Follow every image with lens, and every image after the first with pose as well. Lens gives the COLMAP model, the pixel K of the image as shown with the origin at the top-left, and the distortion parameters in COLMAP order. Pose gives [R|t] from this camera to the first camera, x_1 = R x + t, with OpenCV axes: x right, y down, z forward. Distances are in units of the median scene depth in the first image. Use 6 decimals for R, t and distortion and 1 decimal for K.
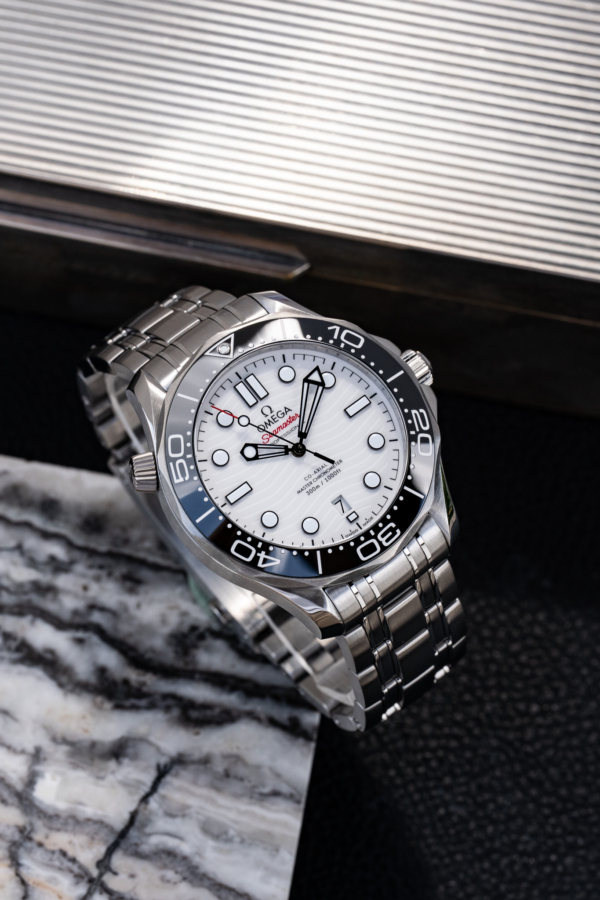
lens RADIAL K [[3477.6, 0, 300.0], [0, 3477.6, 450.0], [0, 0, 1]] dist [0.148509, -0.648670]
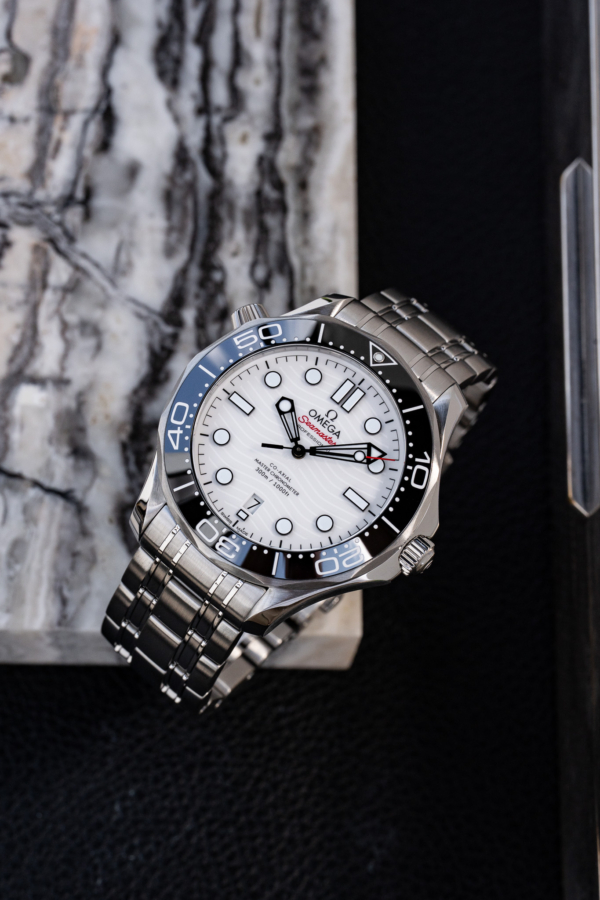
lens RADIAL K [[3477.6, 0, 300.0], [0, 3477.6, 450.0], [0, 0, 1]] dist [0.148509, -0.648670]
pose [[0.183004, 0.911056, -0.369440, 0.347033], [-0.931154, 0.281177, 0.232144, -0.218989], [0.315374, 0.301522, 0.899791, 0.083407]]
